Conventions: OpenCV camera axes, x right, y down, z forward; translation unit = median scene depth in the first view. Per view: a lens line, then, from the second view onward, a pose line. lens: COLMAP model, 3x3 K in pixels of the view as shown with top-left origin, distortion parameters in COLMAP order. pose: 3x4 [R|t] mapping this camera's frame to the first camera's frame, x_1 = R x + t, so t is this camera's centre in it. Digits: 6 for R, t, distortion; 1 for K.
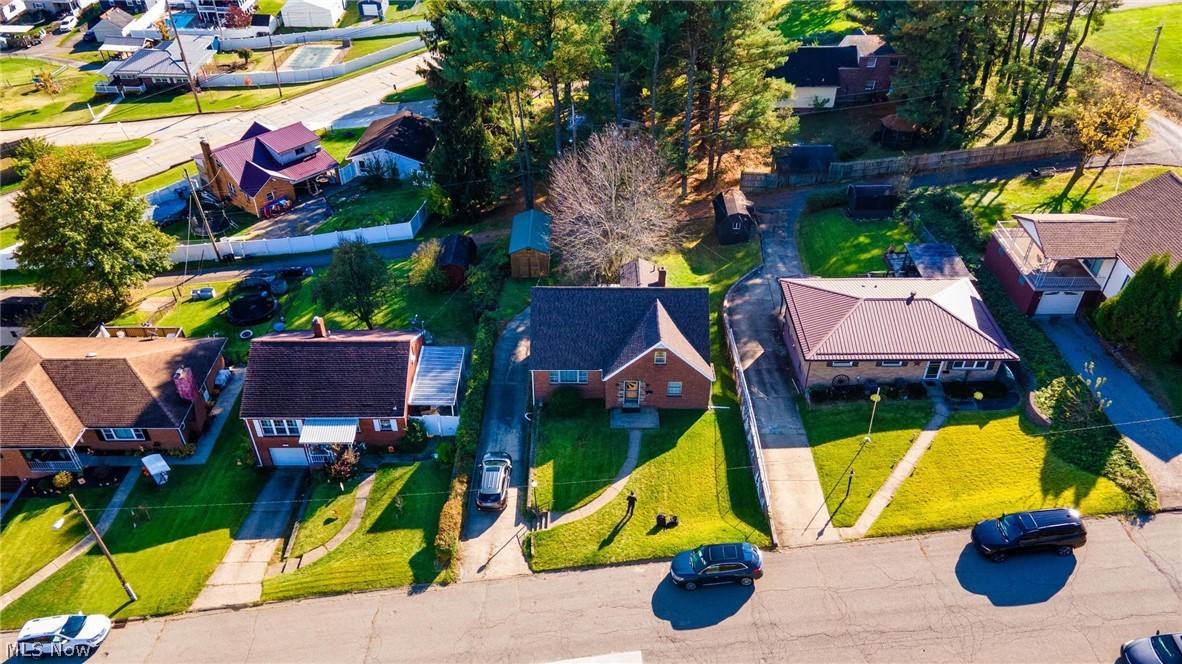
lens RADIAL K [[854.4, 0, 585.6], [0, 854.4, 332.1], [0, 0, 1]] dist [0.031805, 0.002627]
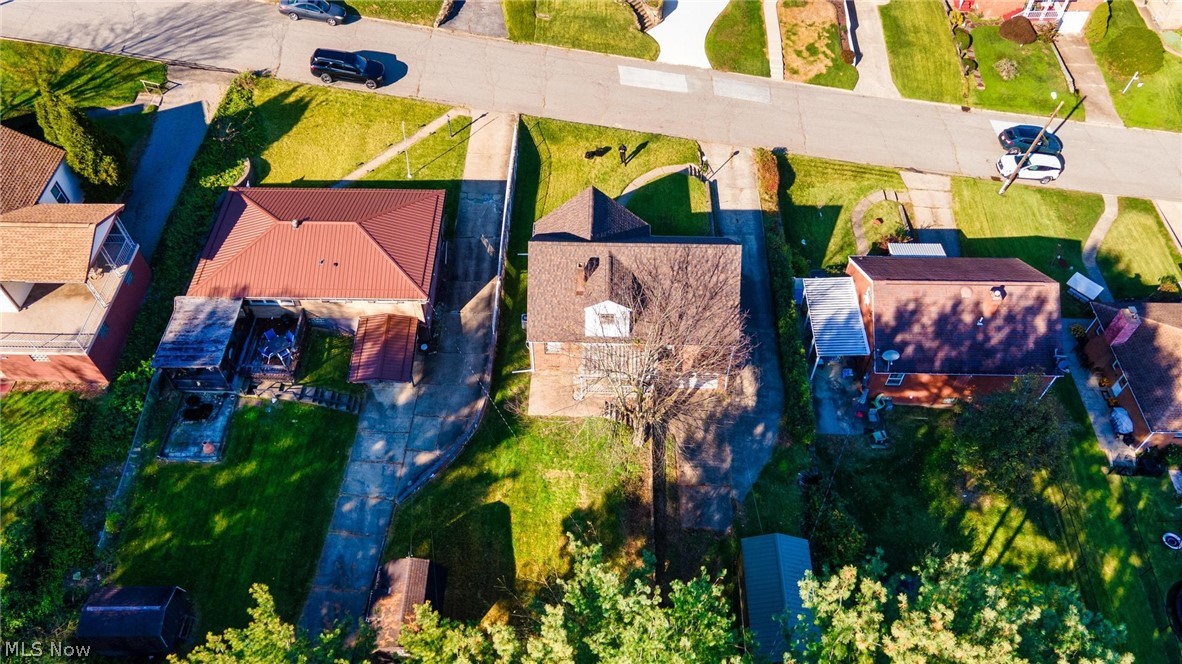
lens RADIAL K [[854.4, 0, 585.6], [0, 854.4, 332.1], [0, 0, 1]] dist [0.031805, 0.002627]
pose [[-0.999929, -0.009177, 0.007571, 0.085819], [0.007509, 0.006710, 0.999949, -0.915247], [-0.009227, 0.999935, -0.006640, 1.127741]]
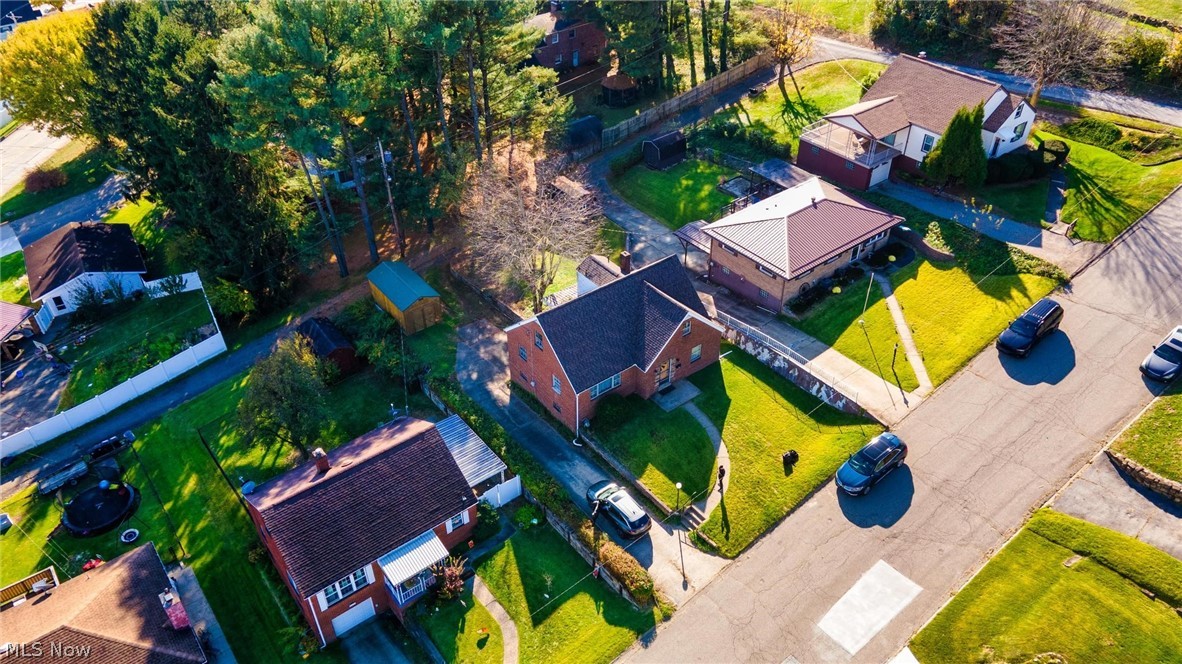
lens RADIAL K [[854.4, 0, 585.6], [0, 854.4, 332.1], [0, 0, 1]] dist [0.031805, 0.002627]
pose [[0.791873, -0.379468, 0.478478, -0.499178], [0.383079, 0.918846, 0.094722, -0.109502], [-0.475592, 0.108287, 0.872976, 0.148568]]
